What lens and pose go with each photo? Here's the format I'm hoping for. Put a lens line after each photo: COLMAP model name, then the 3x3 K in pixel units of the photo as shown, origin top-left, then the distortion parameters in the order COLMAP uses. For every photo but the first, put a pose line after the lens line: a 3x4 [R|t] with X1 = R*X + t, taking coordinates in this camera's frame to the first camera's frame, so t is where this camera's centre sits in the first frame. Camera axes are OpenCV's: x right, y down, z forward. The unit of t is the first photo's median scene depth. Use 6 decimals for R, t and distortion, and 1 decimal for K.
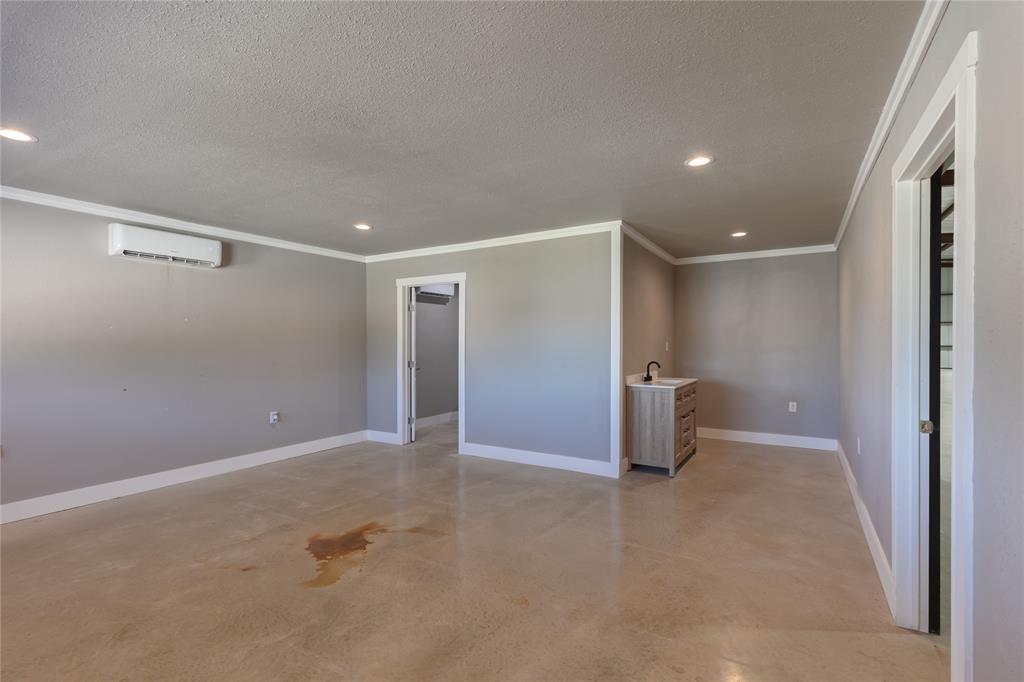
lens RADIAL K [[457.4, 0, 513.5], [0, 457.4, 344.3], [0, 0, 1]] dist [-0.000127, 0.001821]
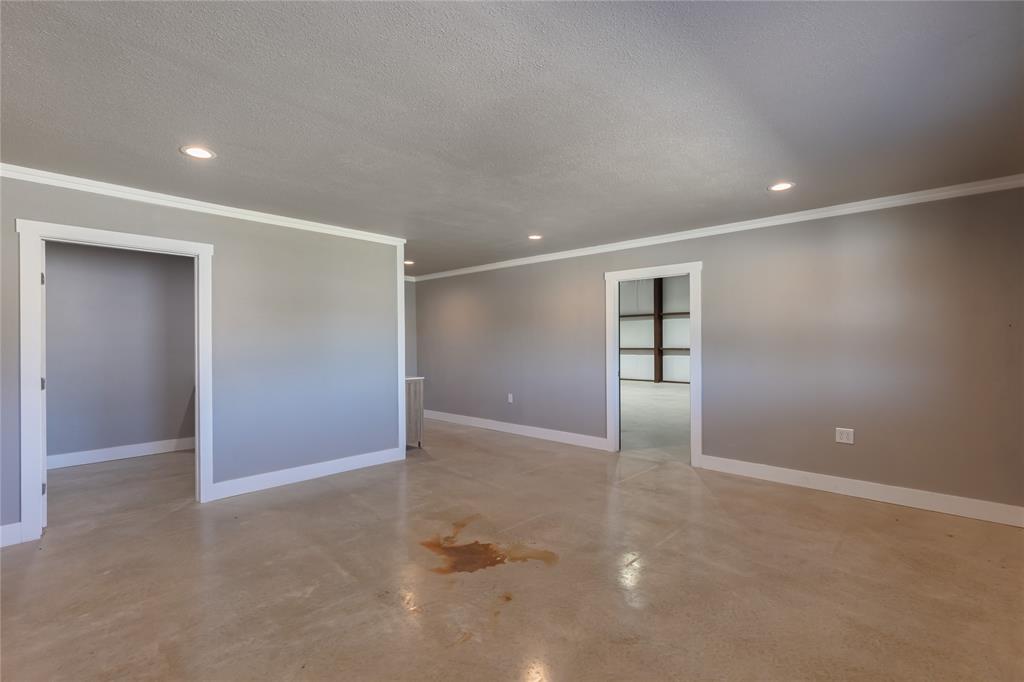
lens RADIAL K [[457.4, 0, 513.7], [0, 457.4, 341.4], [0, 0, 1]] dist [-0.000127, 0.001821]
pose [[0.219222, 0.004864, 0.975663, -1.108539], [0.005280, 0.999967, -0.006171, 0.001368], [-0.975661, 0.006504, 0.219190, 0.608590]]
